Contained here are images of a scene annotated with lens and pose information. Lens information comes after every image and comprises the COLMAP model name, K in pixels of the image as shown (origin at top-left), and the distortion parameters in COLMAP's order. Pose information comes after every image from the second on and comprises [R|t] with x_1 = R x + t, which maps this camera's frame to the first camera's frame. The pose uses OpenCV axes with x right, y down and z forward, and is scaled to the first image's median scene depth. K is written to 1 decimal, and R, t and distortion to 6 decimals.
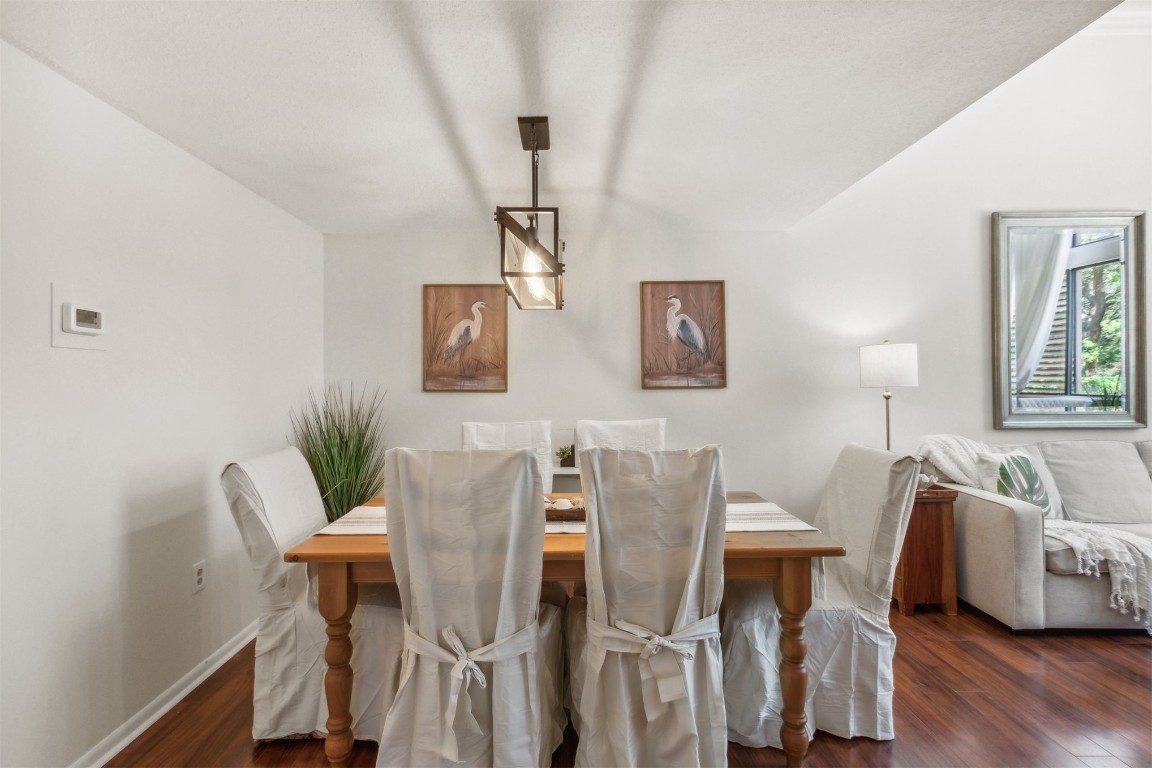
lens RADIAL K [[548.2, 0, 563.5], [0, 548.2, 383.9], [0, 0, 1]] dist [0.007377, -0.002962]
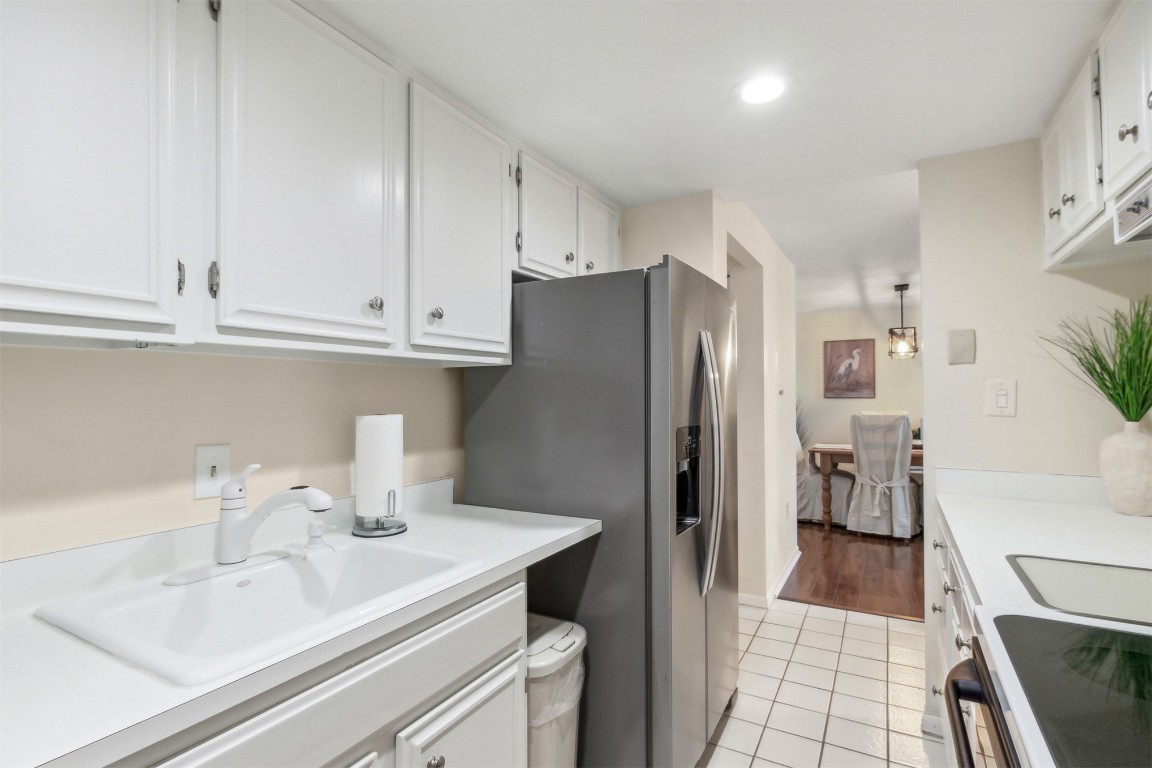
lens RADIAL K [[548.2, 0, 552.3], [0, 548.2, 394.4], [0, 0, 1]] dist [0.007377, -0.002962]
pose [[0.845737, -0.009725, -0.533511, -0.076379], [0.008227, 0.999953, -0.005186, 0.005123], [0.533536, -0.000003, 0.845777, -2.082157]]
